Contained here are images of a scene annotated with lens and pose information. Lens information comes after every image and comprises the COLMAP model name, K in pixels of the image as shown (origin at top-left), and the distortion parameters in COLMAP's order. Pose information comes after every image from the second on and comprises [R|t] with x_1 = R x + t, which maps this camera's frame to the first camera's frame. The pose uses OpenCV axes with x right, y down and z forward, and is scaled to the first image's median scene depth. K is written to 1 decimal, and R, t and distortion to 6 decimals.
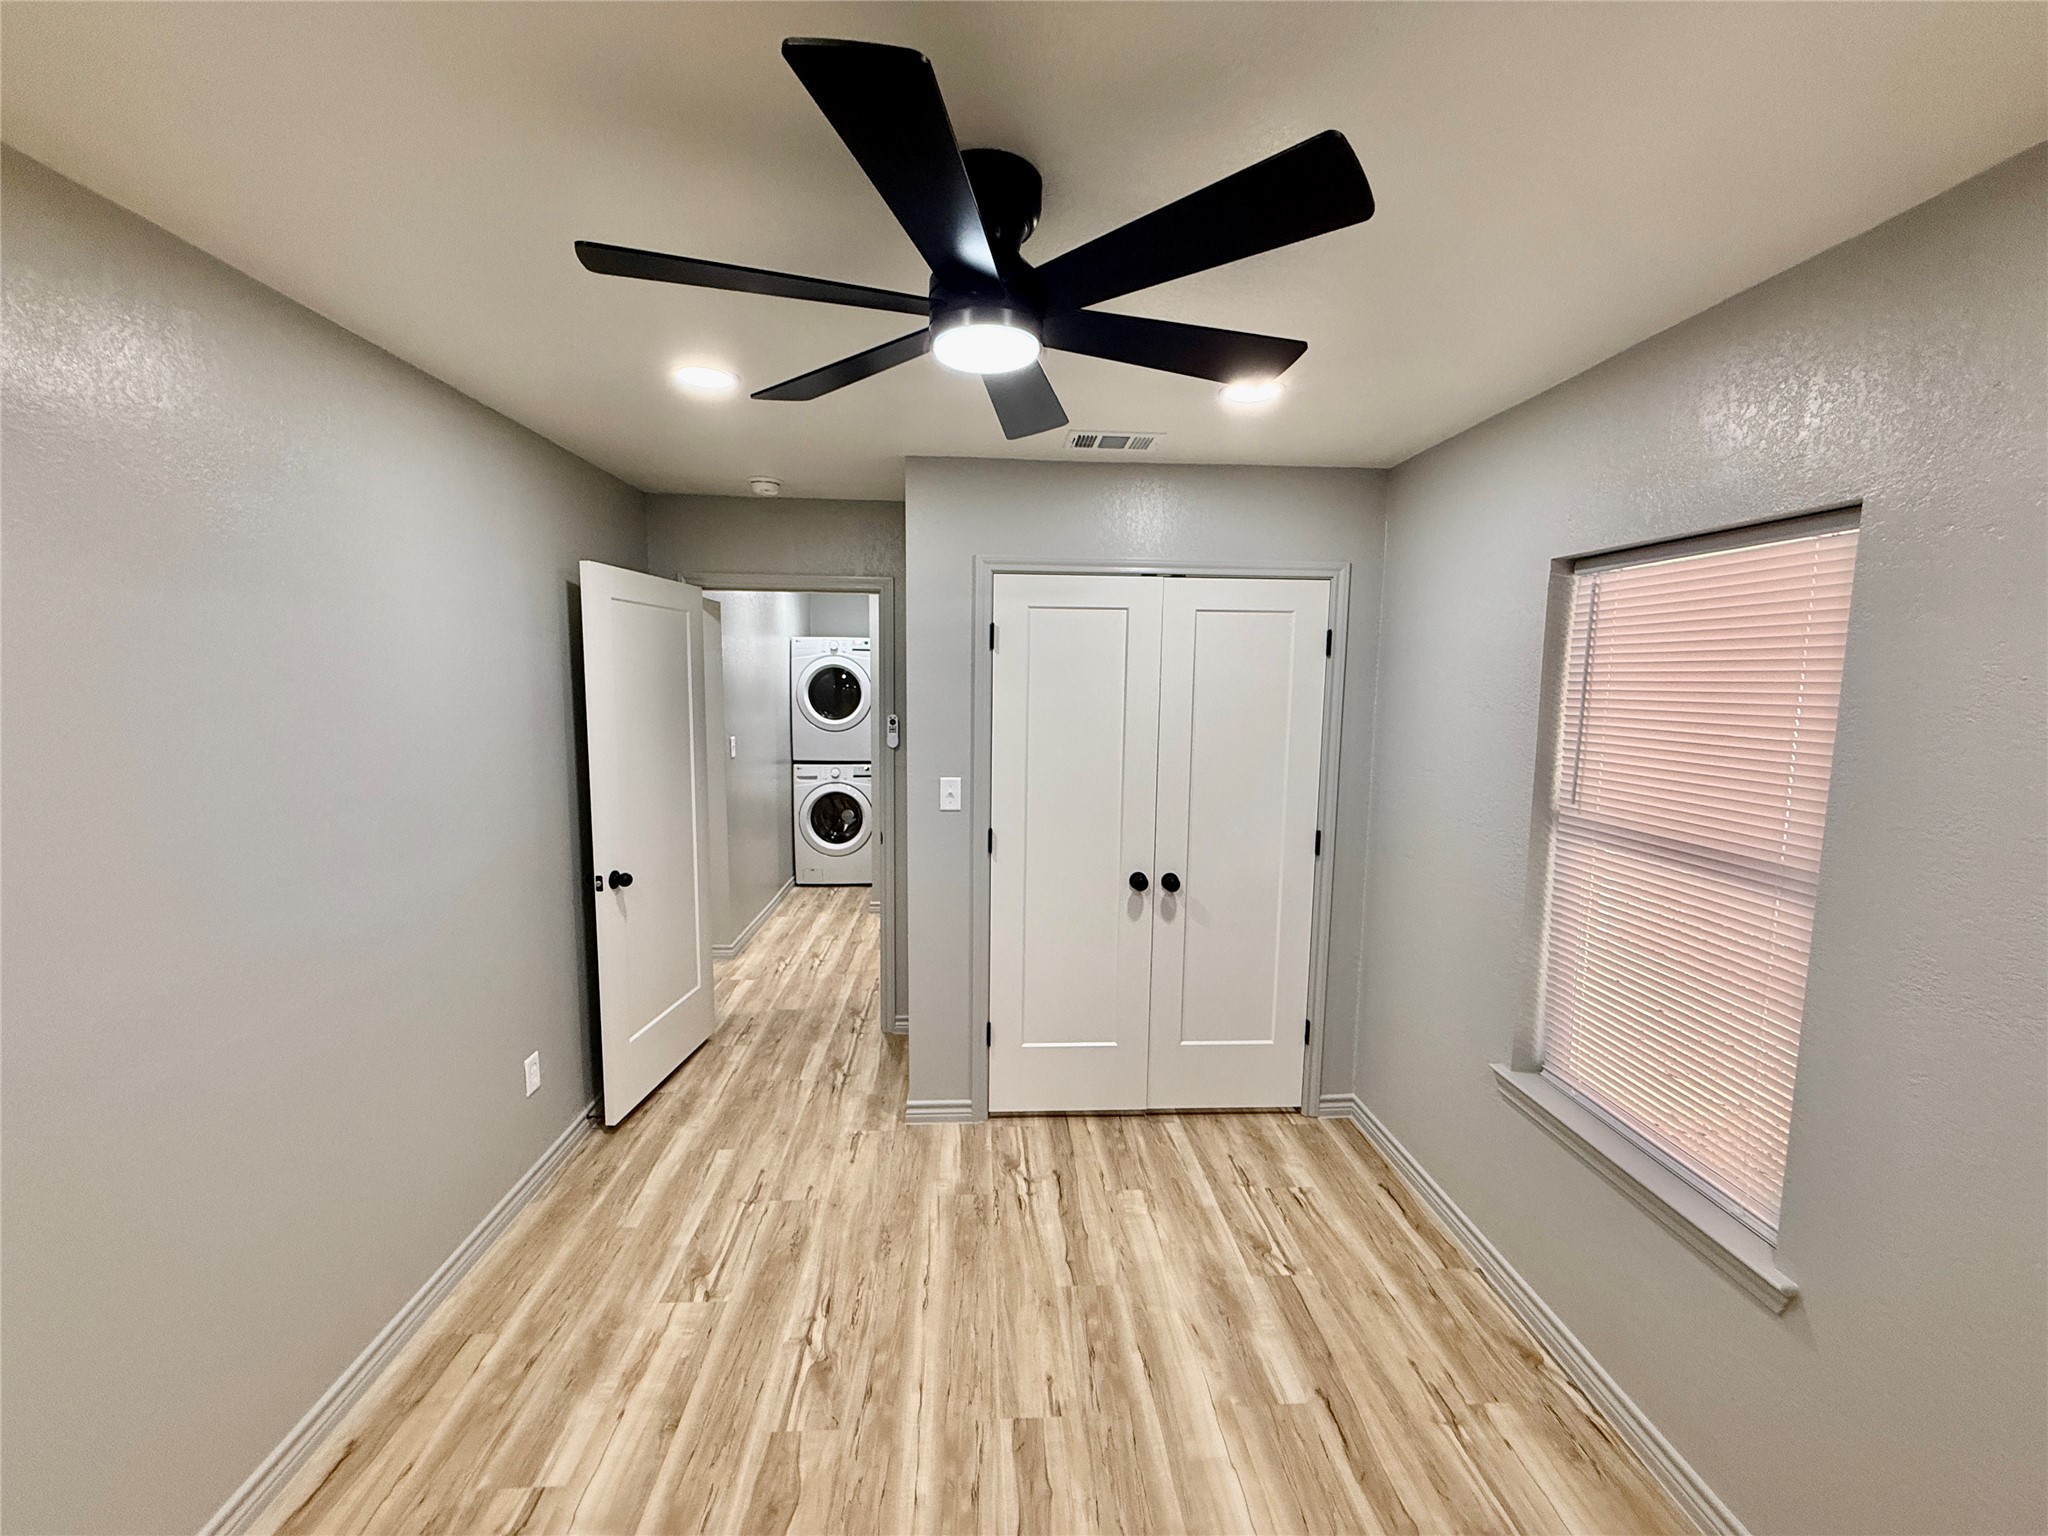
lens RADIAL K [[815.6, 0, 1023.1], [0, 815.6, 770.6], [0, 0, 1]] dist [-0.000587, 0.000006]
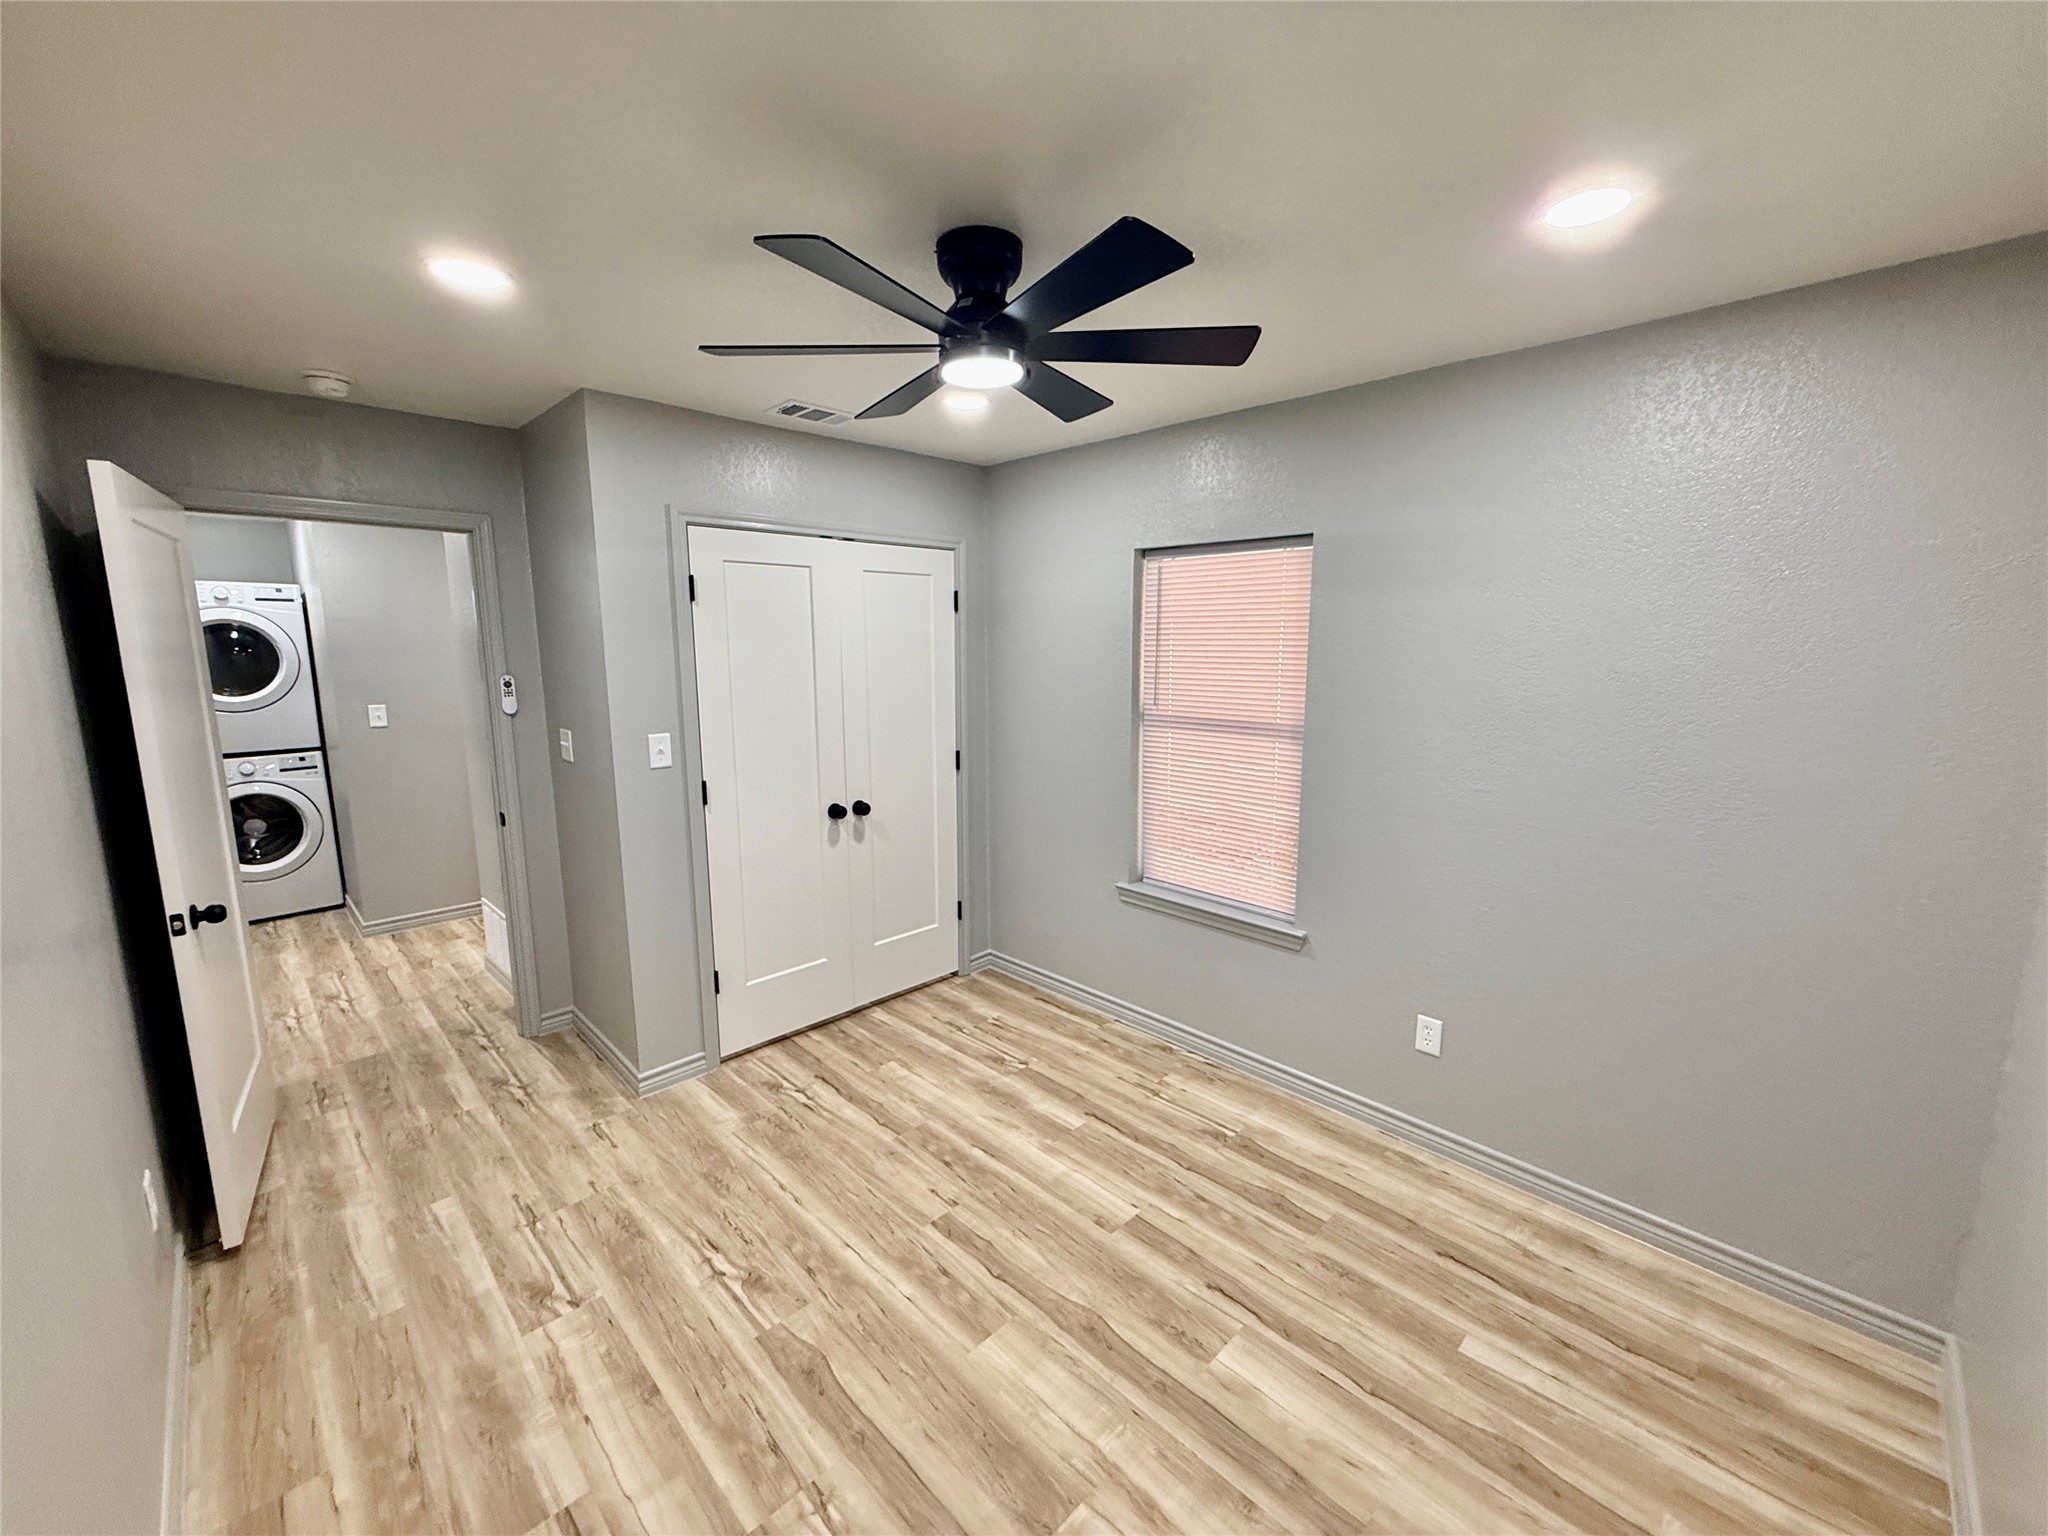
lens RADIAL K [[814.9, 0, 1022.0], [0, 814.9, 770.0], [0, 0, 1]] dist [0.000104, -0.000063]
pose [[0.748862, -0.118111, 0.652116, -0.557318], [0.086045, 0.992990, 0.081040, 0.013551], [-0.657116, -0.004576, 0.753775, -0.027243]]
